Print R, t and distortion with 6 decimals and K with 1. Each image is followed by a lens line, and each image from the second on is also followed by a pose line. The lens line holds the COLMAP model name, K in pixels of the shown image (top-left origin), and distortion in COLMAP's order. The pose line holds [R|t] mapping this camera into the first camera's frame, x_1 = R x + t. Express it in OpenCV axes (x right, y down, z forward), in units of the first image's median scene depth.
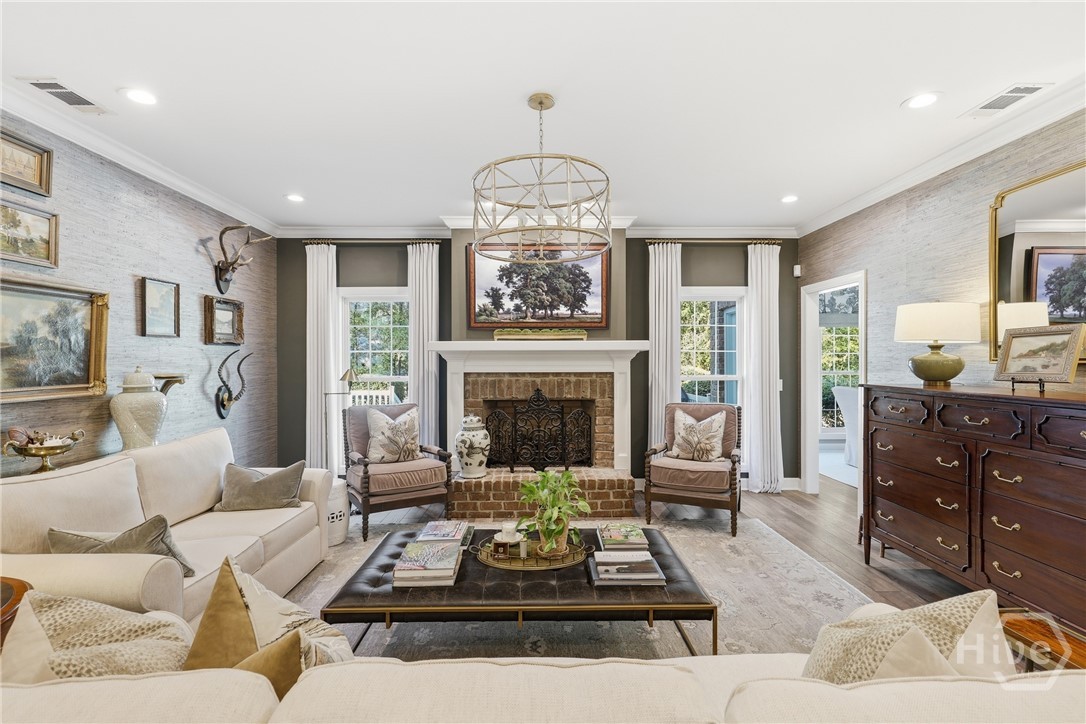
lens RADIAL K [[493.1, 0, 543.0], [0, 493.1, 362.0], [0, 0, 1]] dist [0.001920, 0.000480]
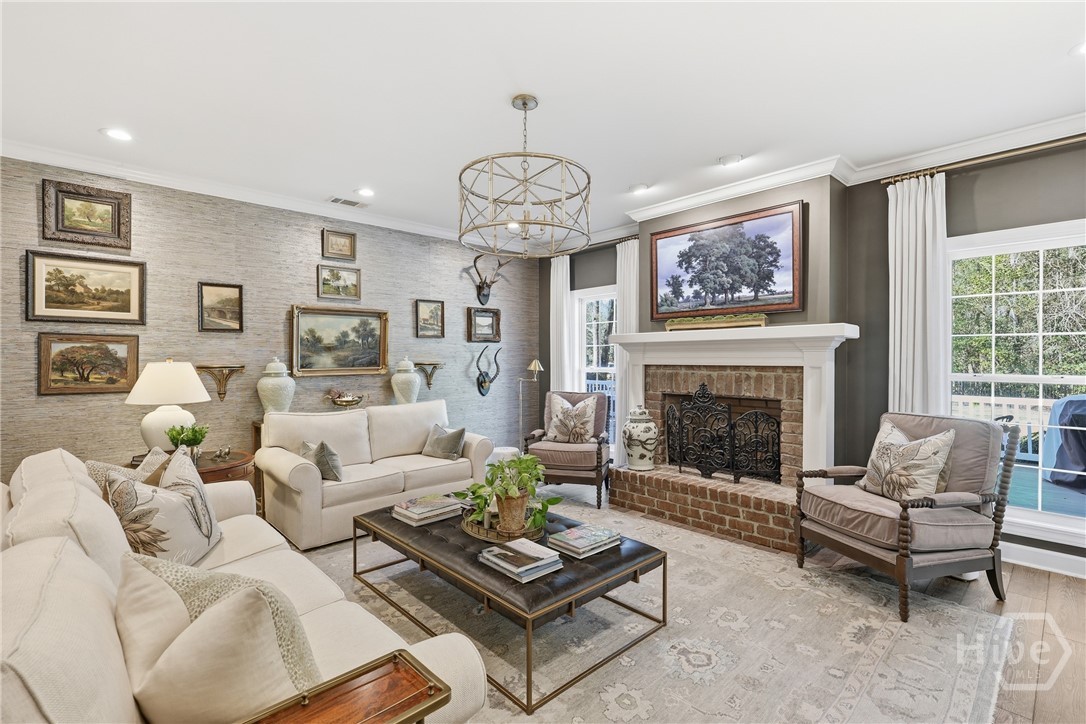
lens RADIAL K [[493.1, 0, 543.0], [0, 493.1, 362.0], [0, 0, 1]] dist [0.001920, 0.000480]
pose [[0.674156, 0.007100, -0.738555, 0.436470], [-0.002121, 0.999968, 0.007677, 0.008917], [0.738586, -0.003609, 0.674150, 0.175907]]
